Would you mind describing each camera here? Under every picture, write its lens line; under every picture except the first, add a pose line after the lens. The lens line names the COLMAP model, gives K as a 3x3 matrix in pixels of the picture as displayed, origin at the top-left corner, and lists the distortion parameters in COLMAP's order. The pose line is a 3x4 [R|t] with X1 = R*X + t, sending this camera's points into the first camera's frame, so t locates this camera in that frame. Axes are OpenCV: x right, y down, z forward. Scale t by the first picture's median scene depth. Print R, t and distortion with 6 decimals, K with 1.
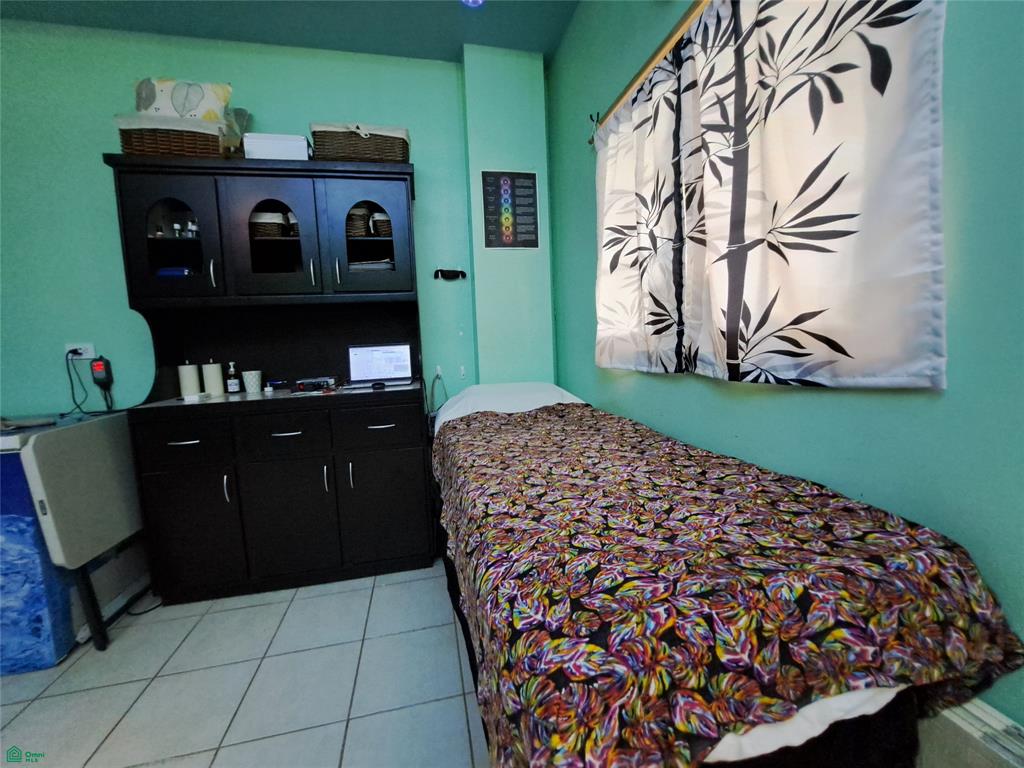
lens RADIAL K [[407.8, 0, 516.4], [0, 407.8, 380.3], [0, 0, 1]] dist [-0.017498, -0.000348]
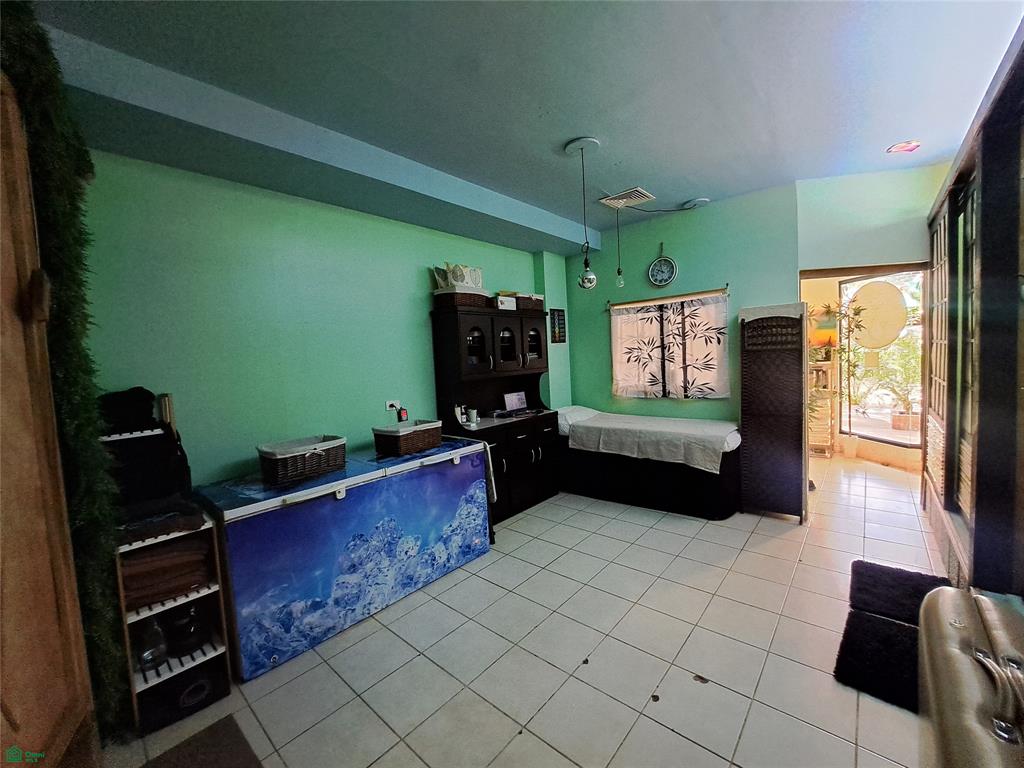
lens RADIAL K [[407.8, 0, 516.4], [0, 407.8, 380.3], [0, 0, 1]] dist [-0.017498, -0.000348]
pose [[0.812737, -0.035559, 0.581544, -2.539330], [0.071999, 0.996615, -0.039684, -0.110743], [-0.578165, 0.074124, 0.812546, -1.051749]]
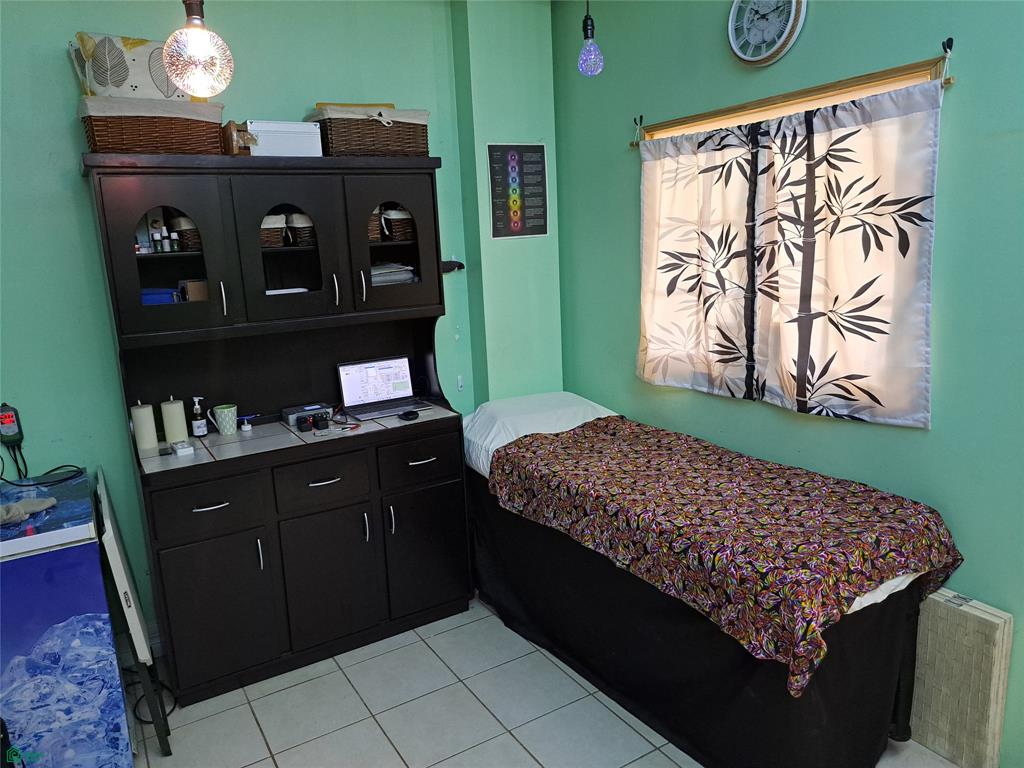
lens RADIAL K [[733.9, 0, 512.8], [0, 733.9, 377.9], [0, 0, 1]] dist [0.095281, -0.128078]
pose [[0.950188, -0.063585, 0.305122, -0.902155], [0.037645, 0.995215, 0.090165, -0.298617], [-0.309395, -0.074187, 0.948035, -0.831715]]
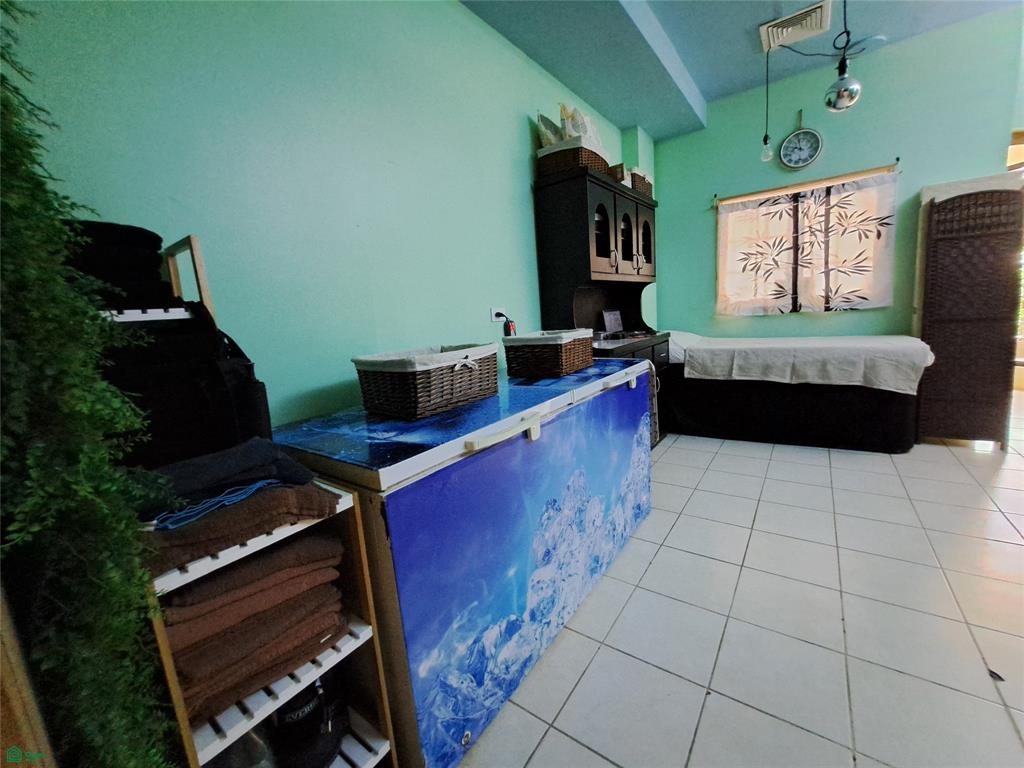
lens RADIAL K [[407.8, 0, 516.4], [0, 407.8, 380.3], [0, 0, 1]] dist [-0.017498, -0.000348]
pose [[0.754480, -0.121627, 0.644955, -2.800212], [0.103452, 0.992433, 0.066135, 0.063453], [-0.648119, 0.016824, 0.761353, 0.128898]]
